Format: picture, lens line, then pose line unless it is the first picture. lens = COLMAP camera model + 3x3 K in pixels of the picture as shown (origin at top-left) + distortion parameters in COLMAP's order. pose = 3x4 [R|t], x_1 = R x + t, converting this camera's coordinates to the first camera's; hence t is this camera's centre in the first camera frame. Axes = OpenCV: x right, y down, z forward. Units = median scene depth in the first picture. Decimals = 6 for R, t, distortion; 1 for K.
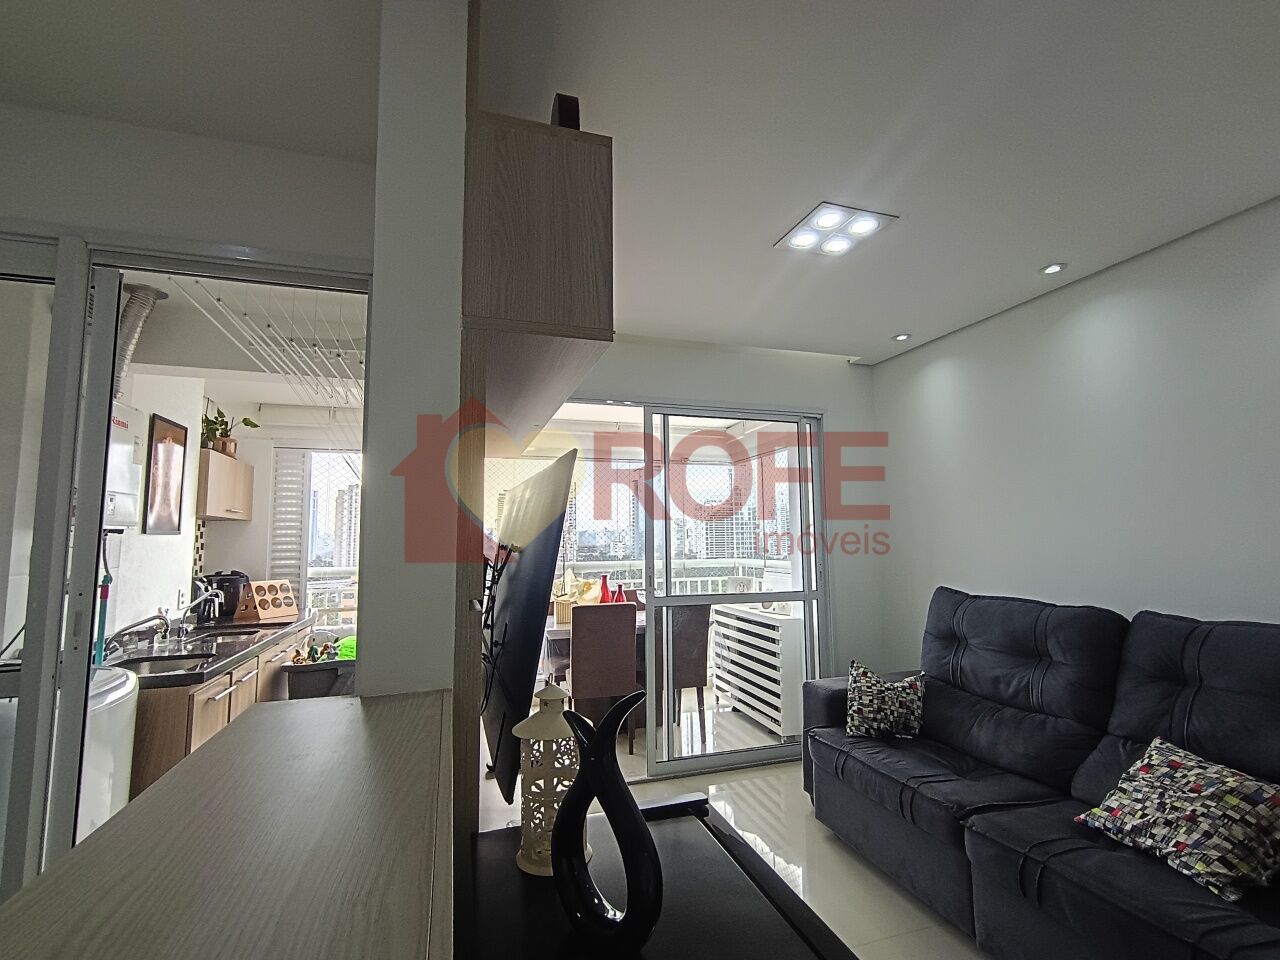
lens RADIAL K [[588.7, 0, 636.5], [0, 588.7, 479.5], [0, 0, 1]] dist [-0.001419, 0.001726]
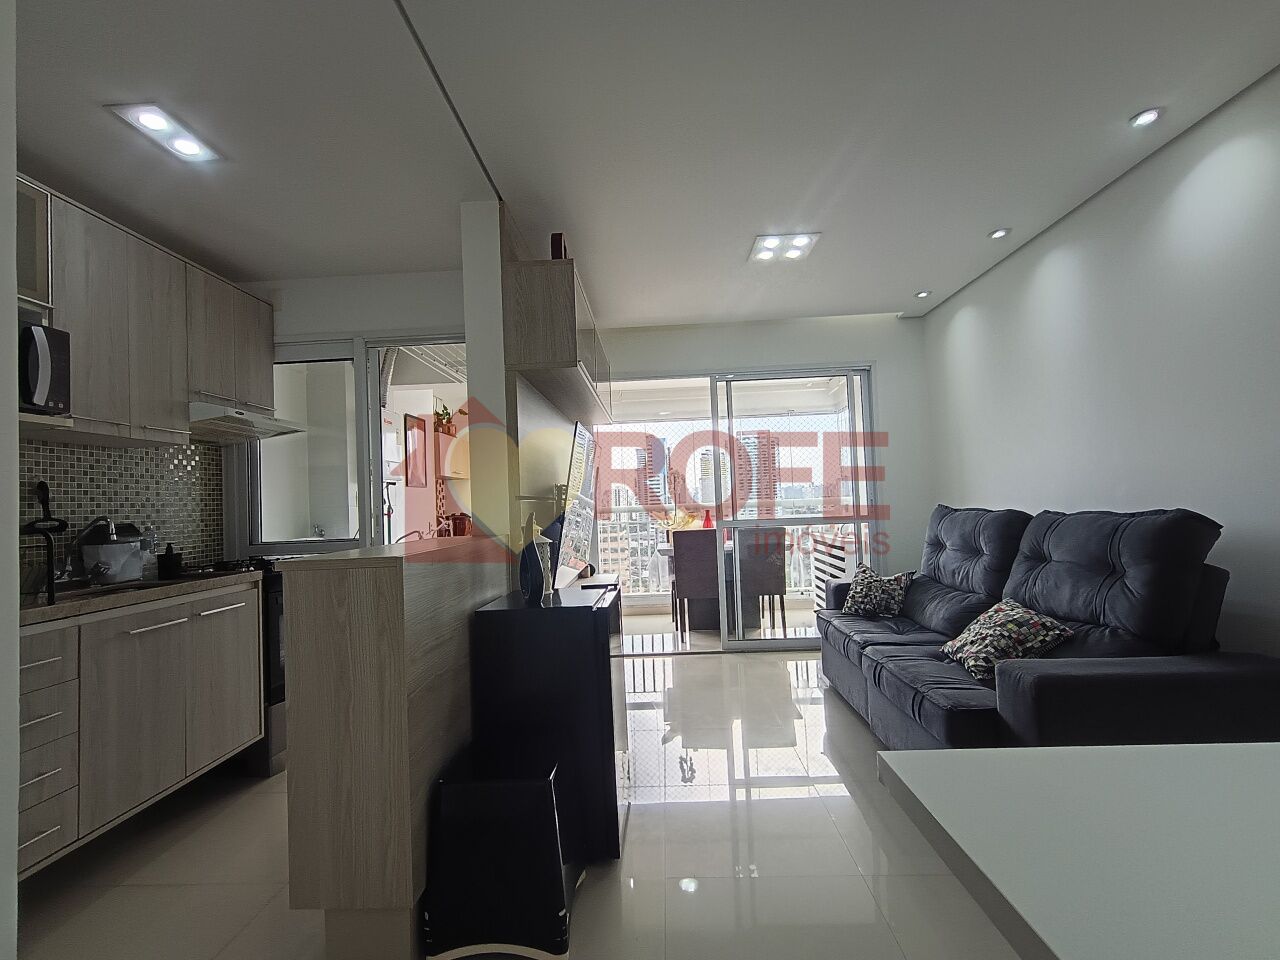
lens RADIAL K [[588.7, 0, 637.1], [0, 588.7, 481.2], [0, 0, 1]] dist [-0.001419, 0.001726]
pose [[0.941040, -0.041351, -0.335758, 0.332344], [0.066408, 0.995771, 0.063487, 0.014622], [0.331713, -0.082040, 0.939806, -0.344551]]
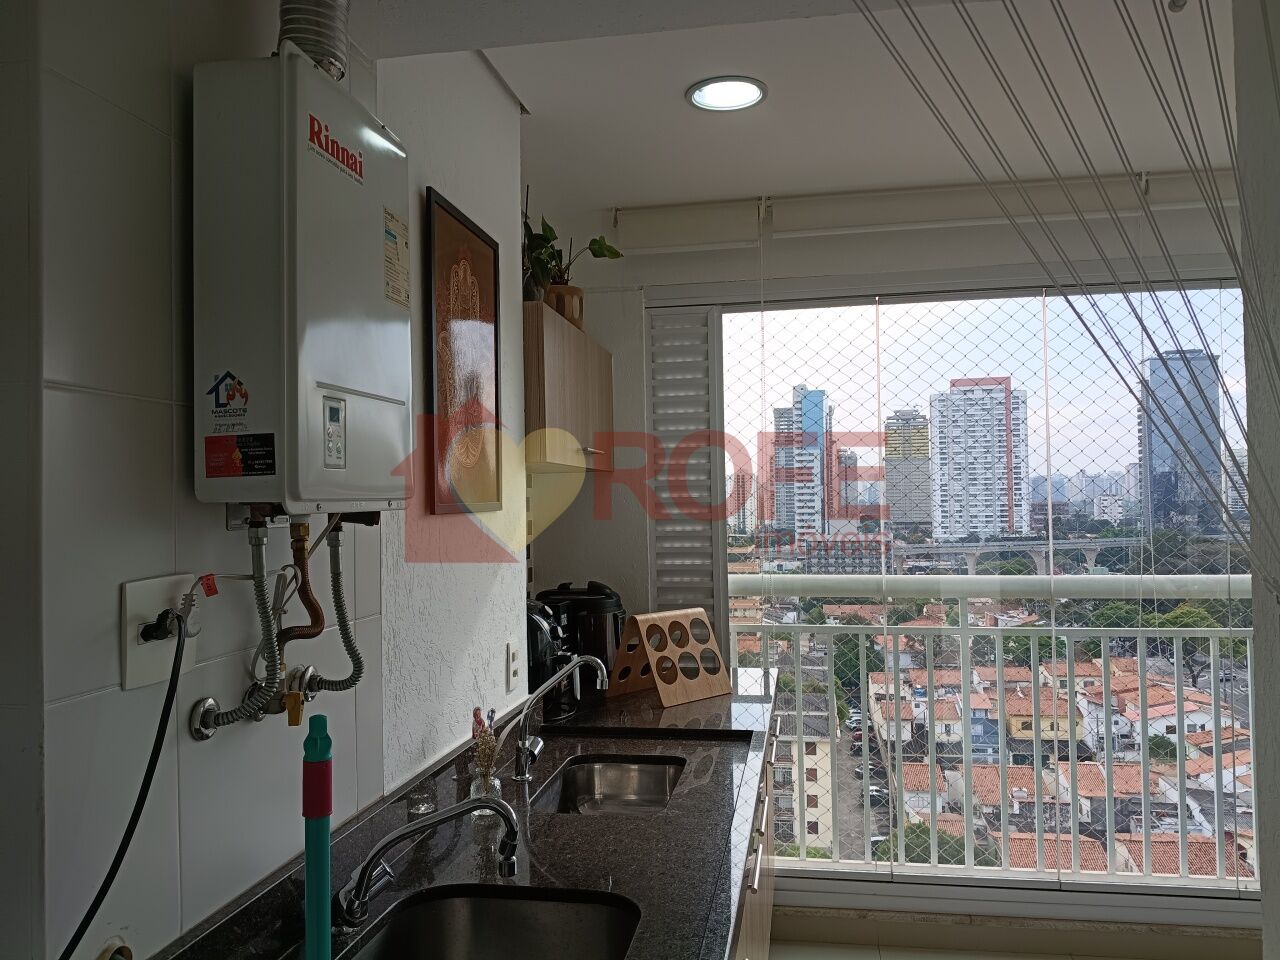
lens RADIAL K [[966.7, 0, 640.4], [0, 966.7, 478.9], [0, 0, 1]] dist [0.016454, -0.046994]
pose [[0.886421, -0.012287, -0.462717, -0.432978], [0.053006, 0.995766, 0.075102, 0.030924], [0.459835, -0.091099, 0.883319, 0.519217]]
